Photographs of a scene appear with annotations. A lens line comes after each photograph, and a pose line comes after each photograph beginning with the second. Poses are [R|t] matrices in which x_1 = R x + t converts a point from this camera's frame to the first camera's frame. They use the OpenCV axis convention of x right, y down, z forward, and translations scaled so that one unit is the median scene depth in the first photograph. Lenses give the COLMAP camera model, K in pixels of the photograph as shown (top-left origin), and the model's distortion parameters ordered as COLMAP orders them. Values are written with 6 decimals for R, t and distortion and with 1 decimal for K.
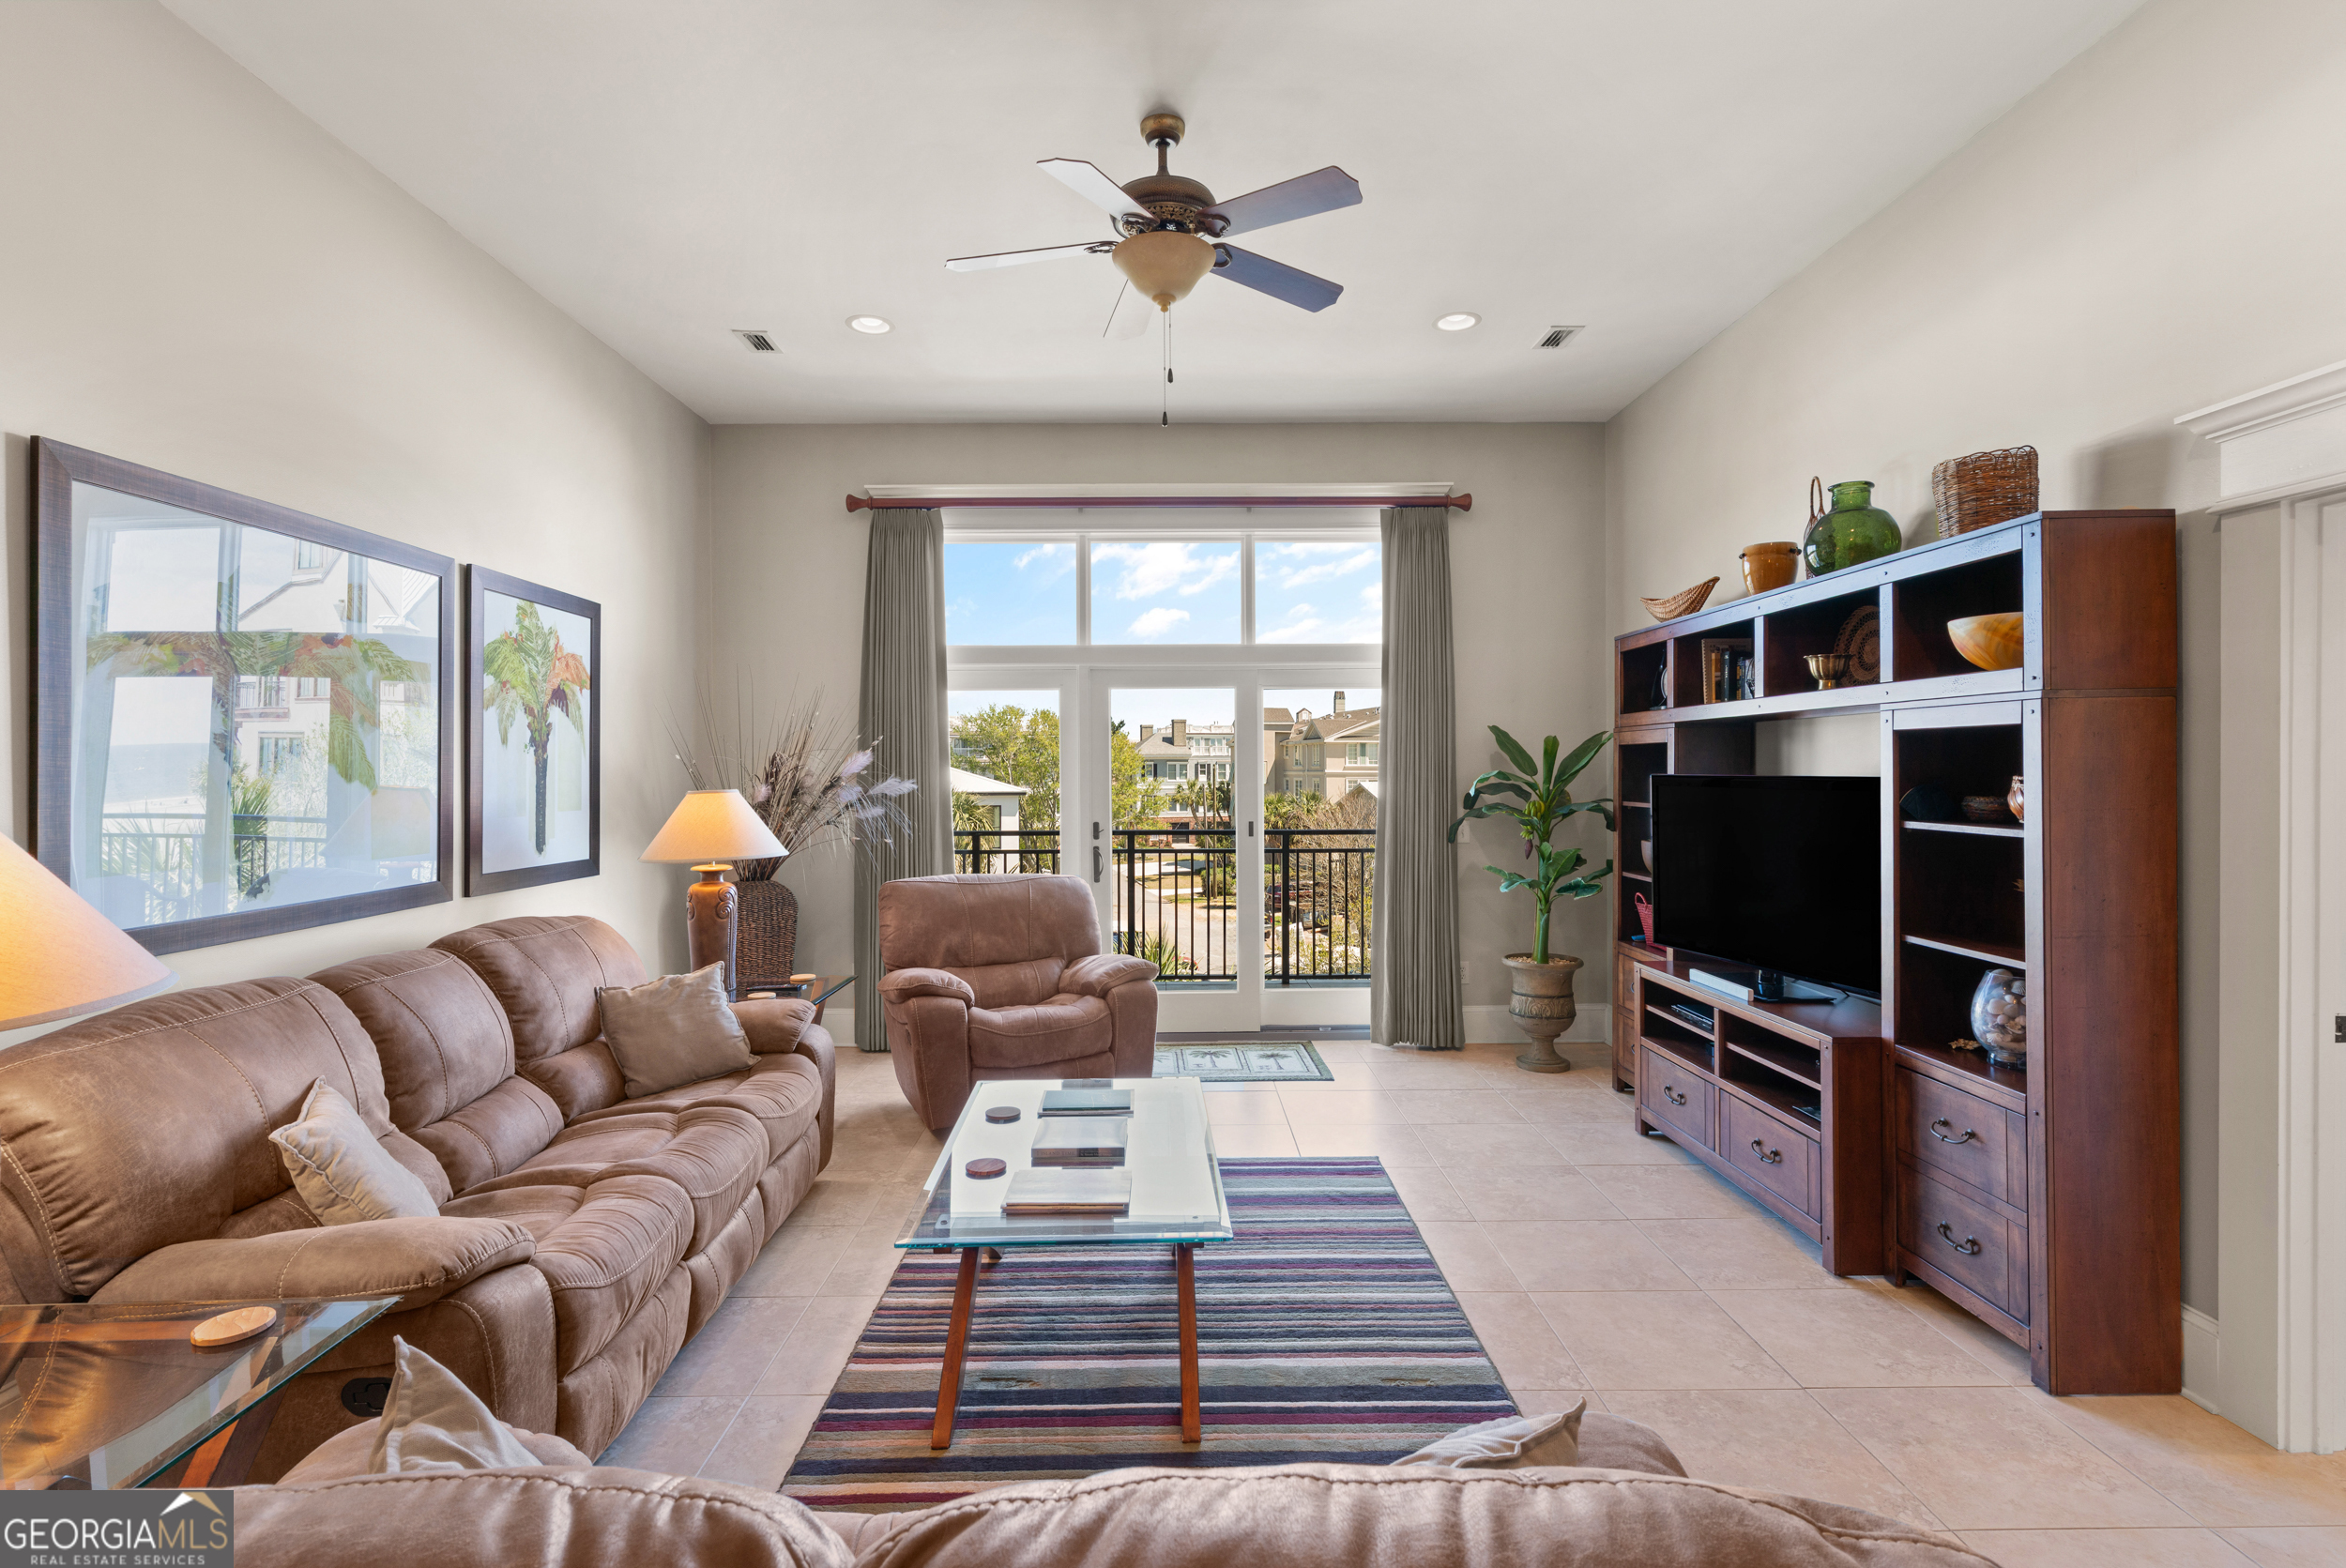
lens RADIAL K [[1127.0, 0, 1173.0], [0, 1127.0, 784.0], [0, 0, 1]] dist [-0.001642, 0.000912]
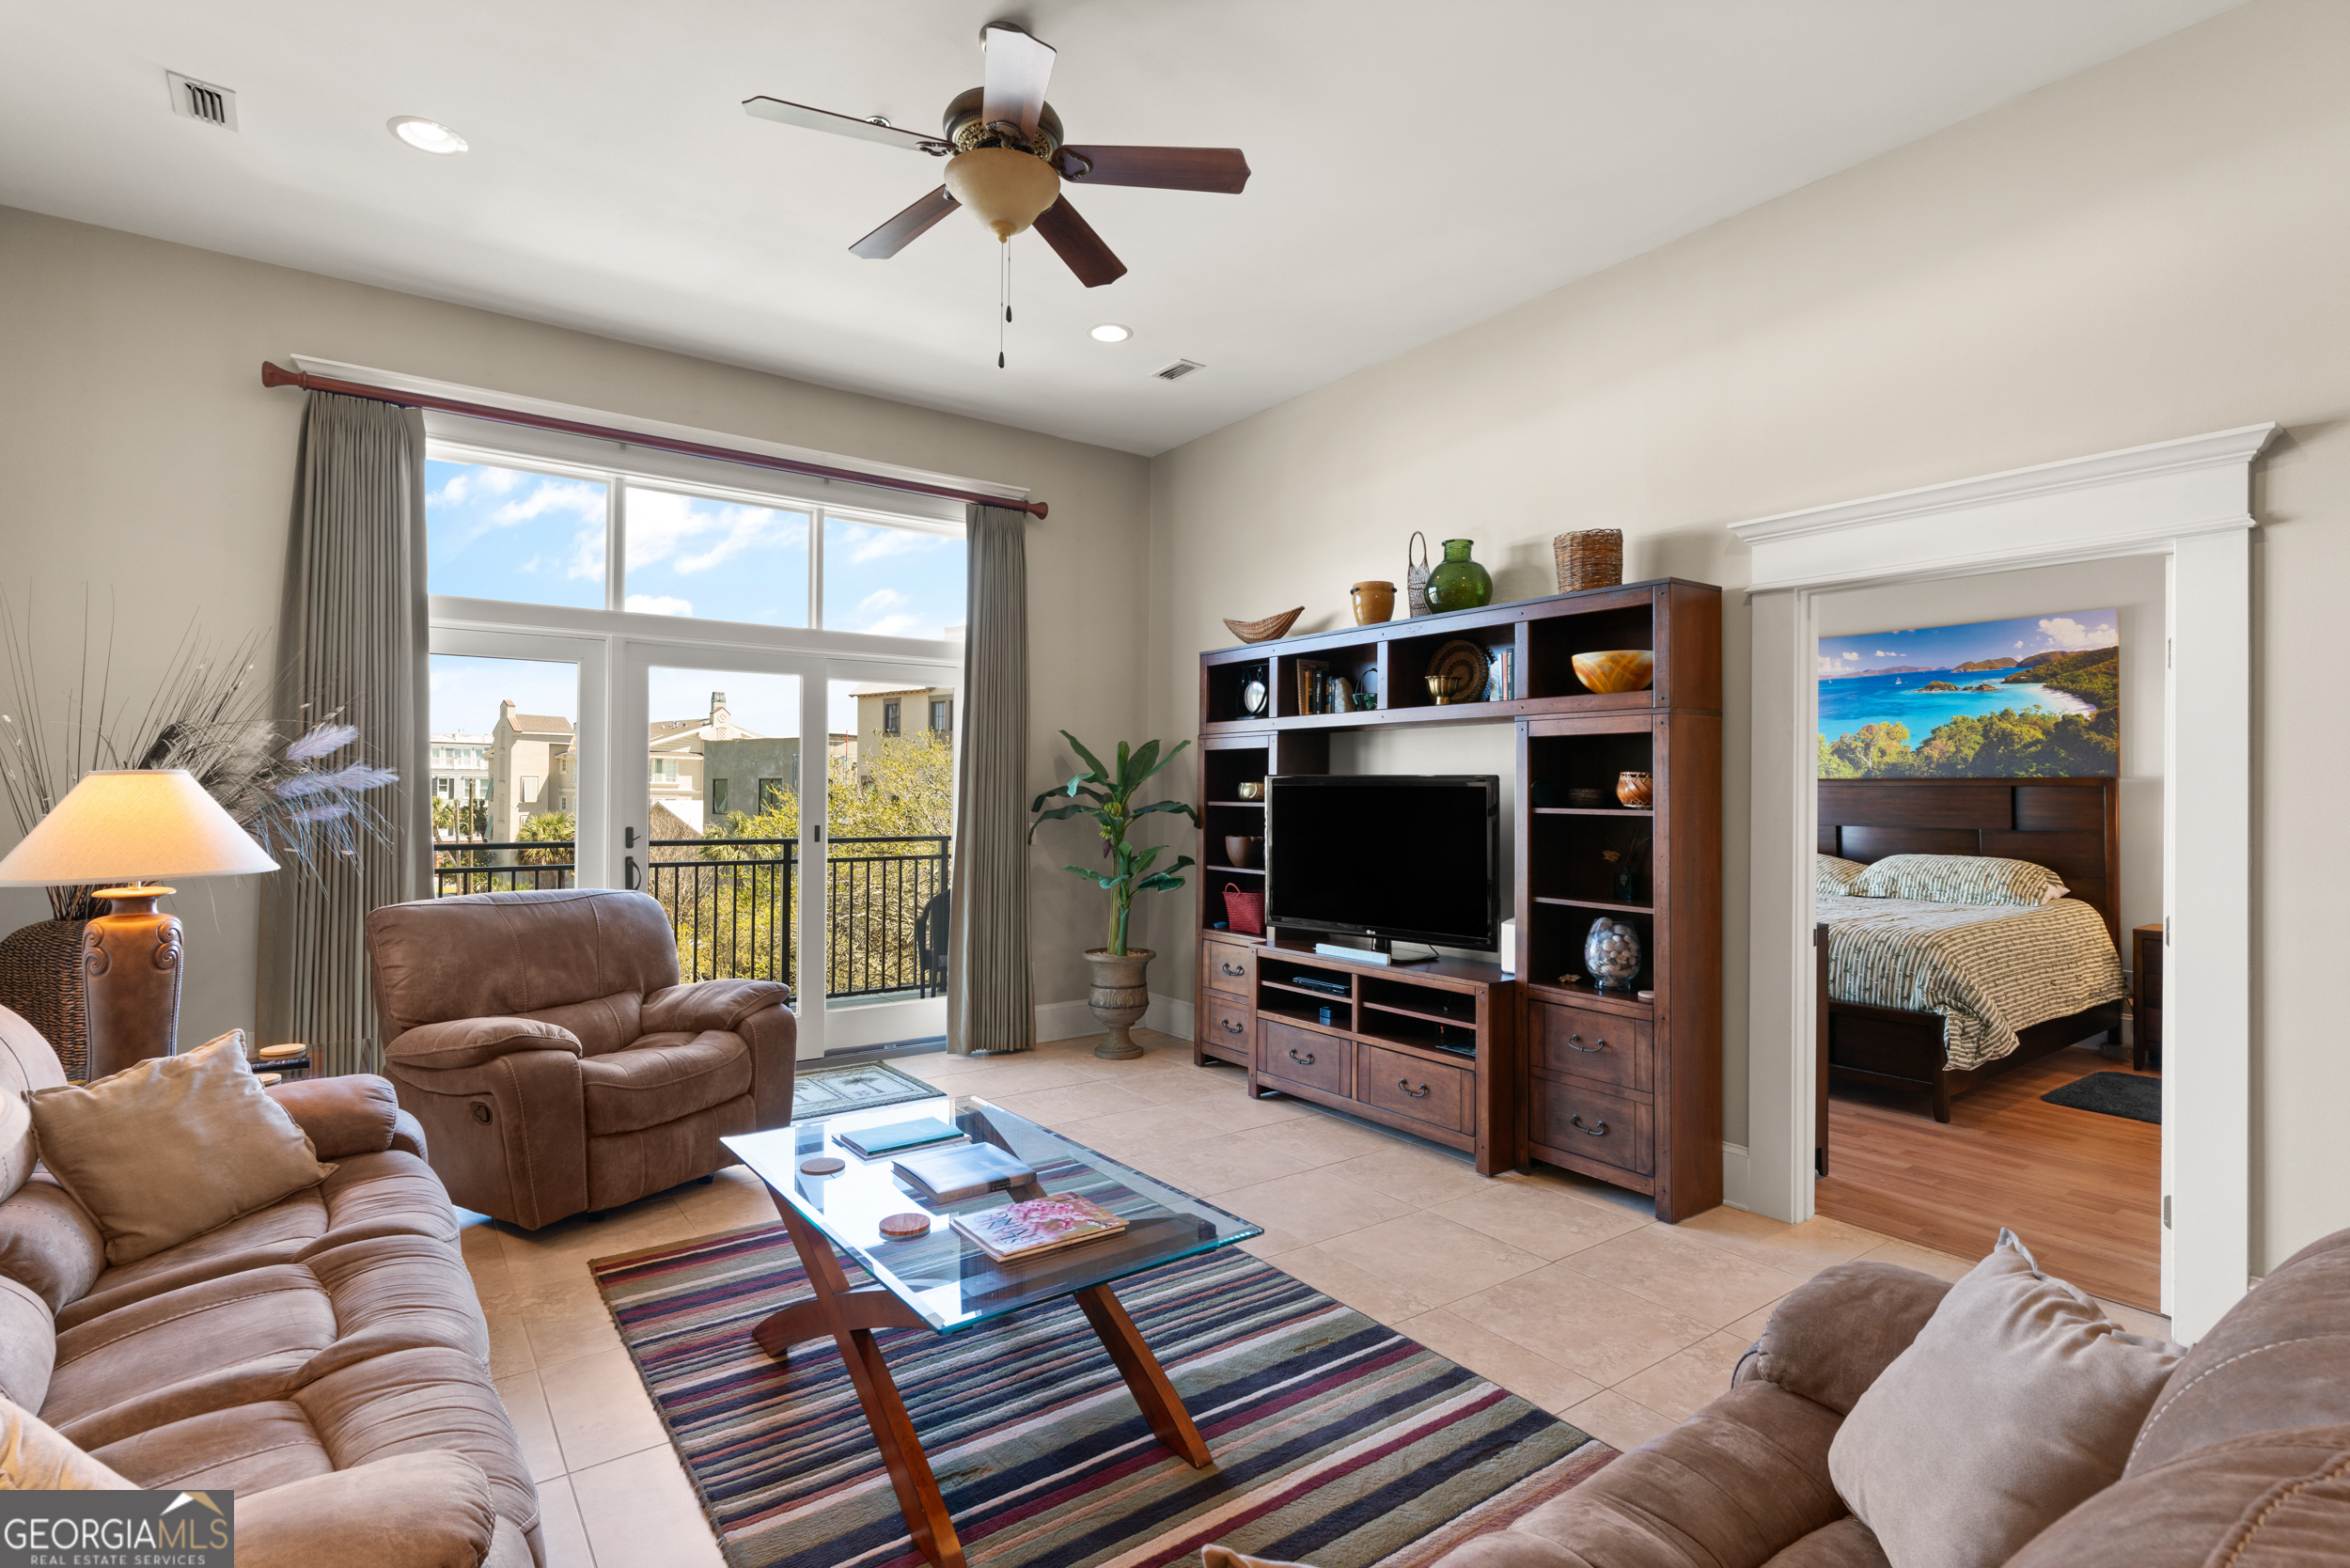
lens RADIAL K [[1119.8, 0, 1175.0], [0, 1119.8, 784.0], [0, 0, 1]] dist [-0.000088, 0.000336]
pose [[0.814667, 0.015732, 0.579715, -0.302397], [-0.004570, 0.999775, -0.020709, 0.024261], [-0.579911, 0.014222, 0.814556, 0.142487]]
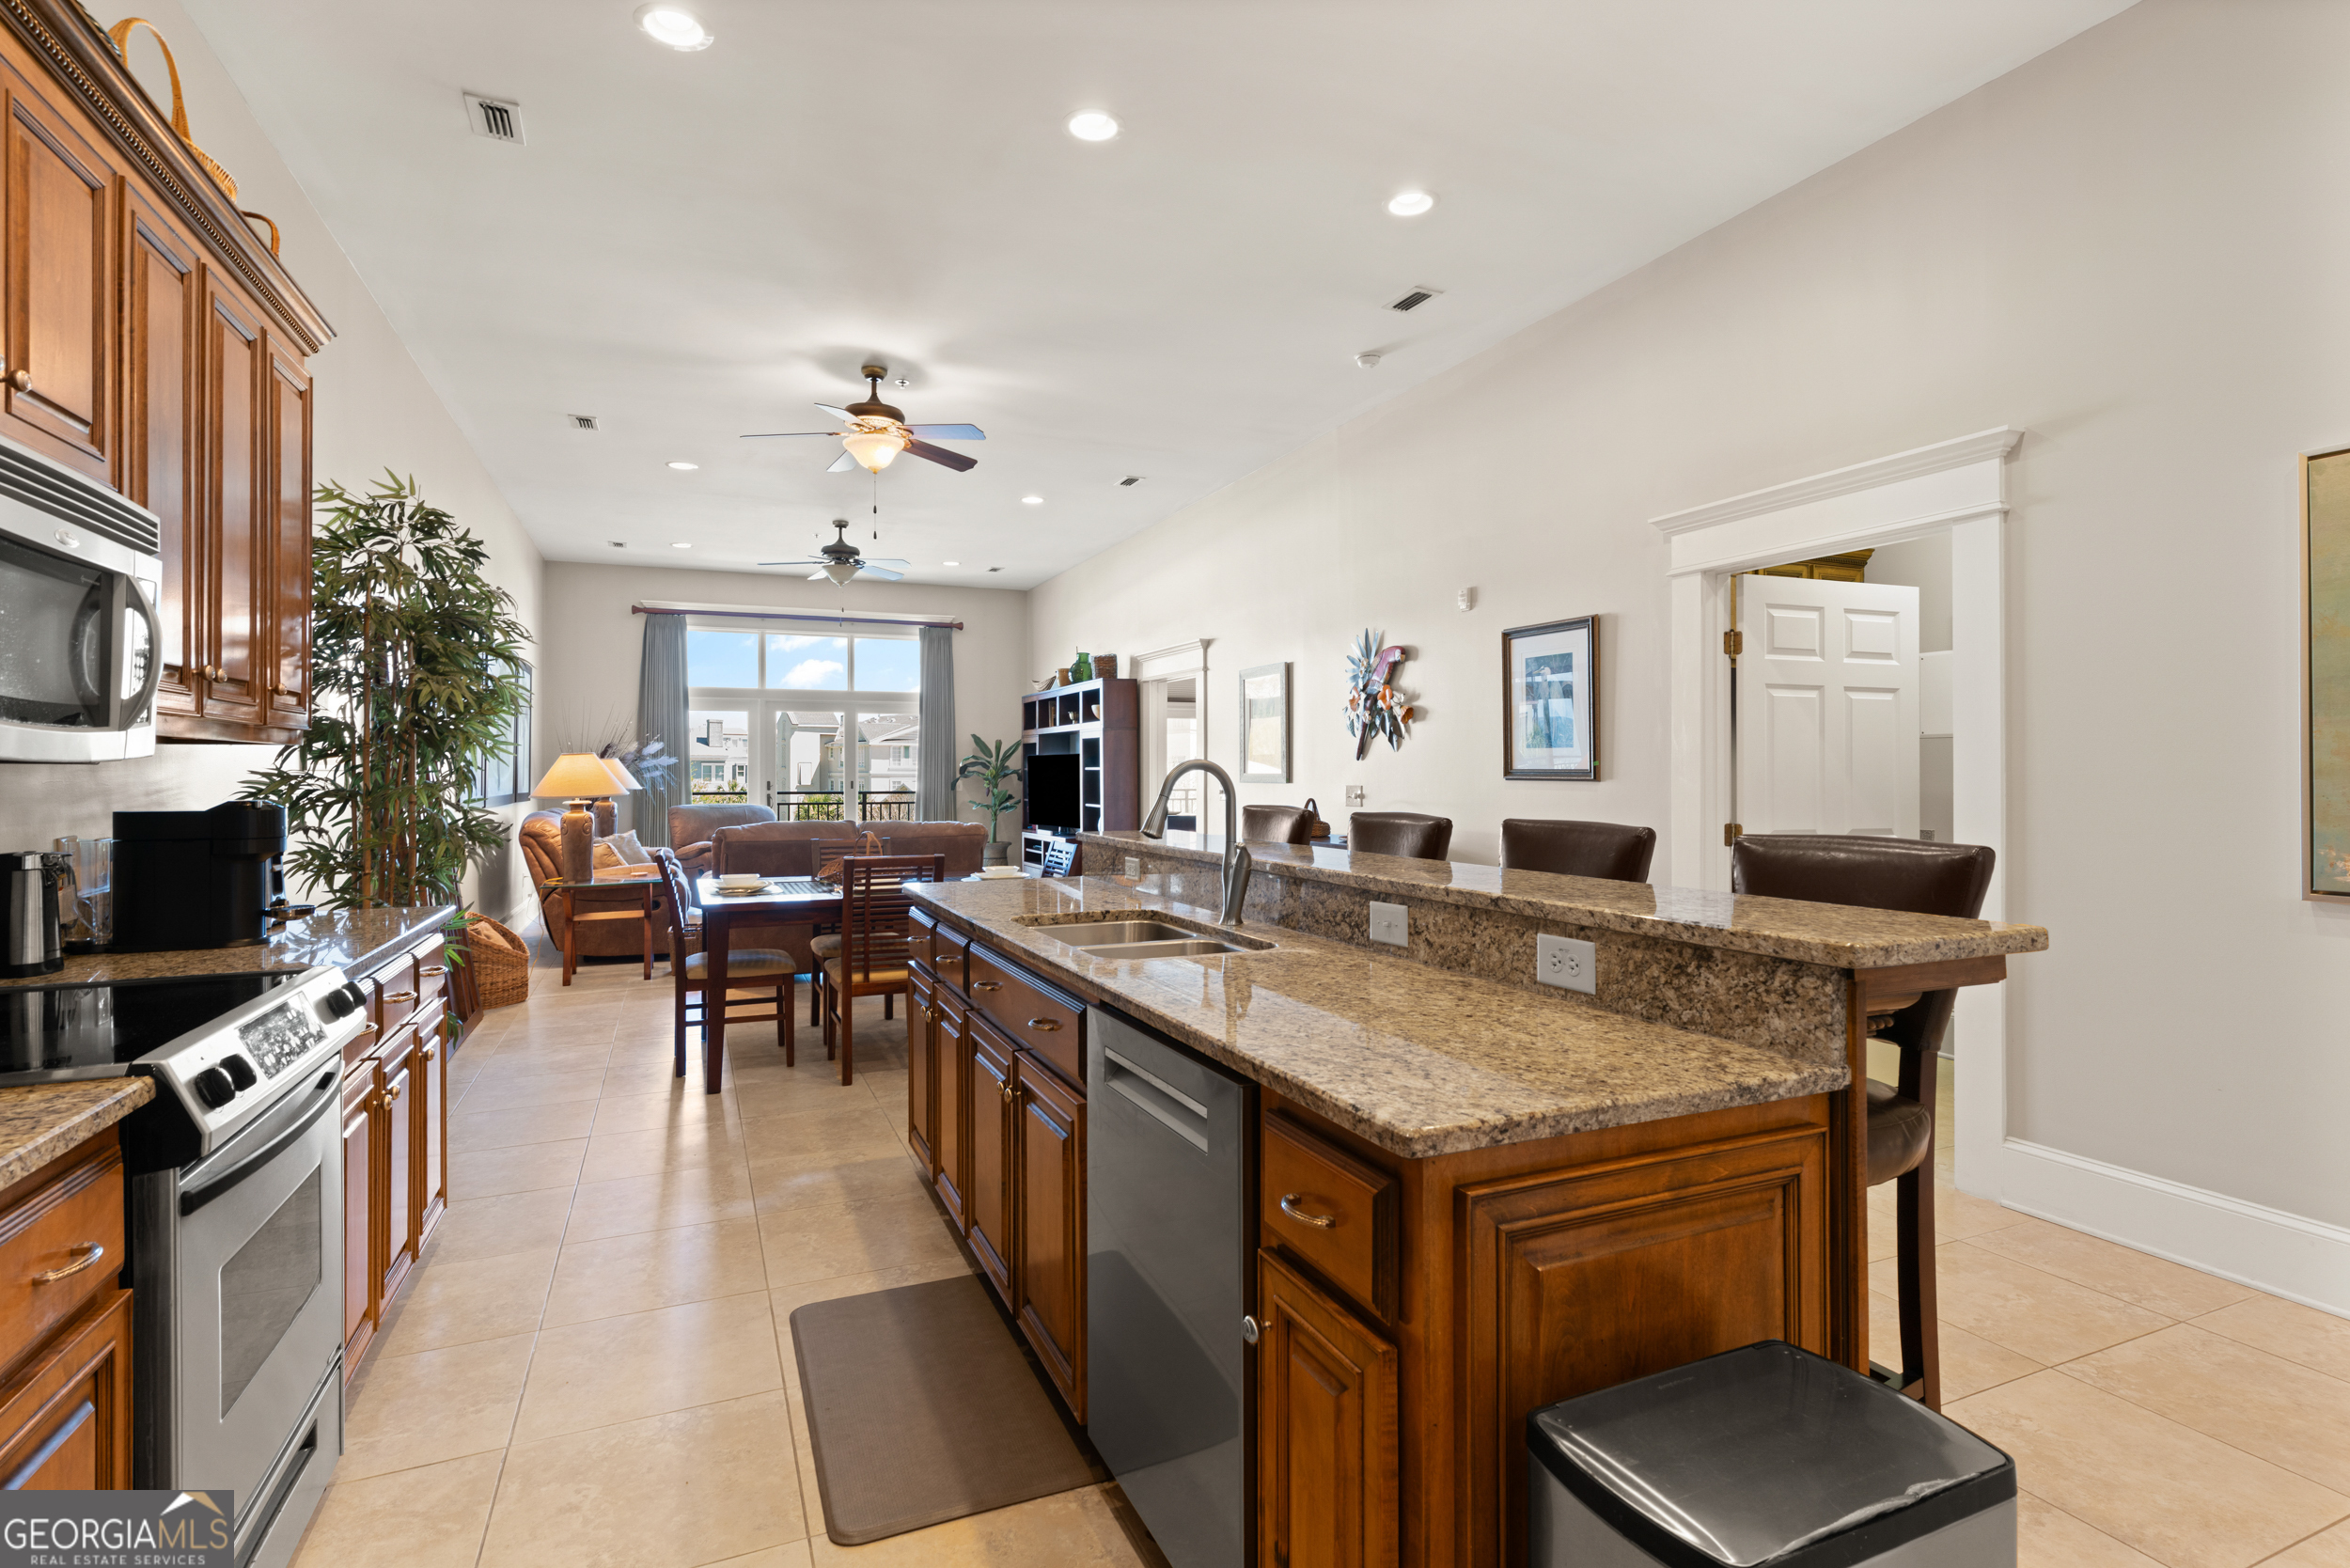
lens RADIAL K [[1129.0, 0, 1175.0], [0, 1129.0, 784.0], [0, 0, 1]] dist [-0.001642, 0.000912]
pose [[0.920672, -0.000304, 0.390337, -0.252221], [0.001751, 0.999993, -0.003351, 0.064343], [-0.390333, 0.003769, 0.920666, -1.430842]]
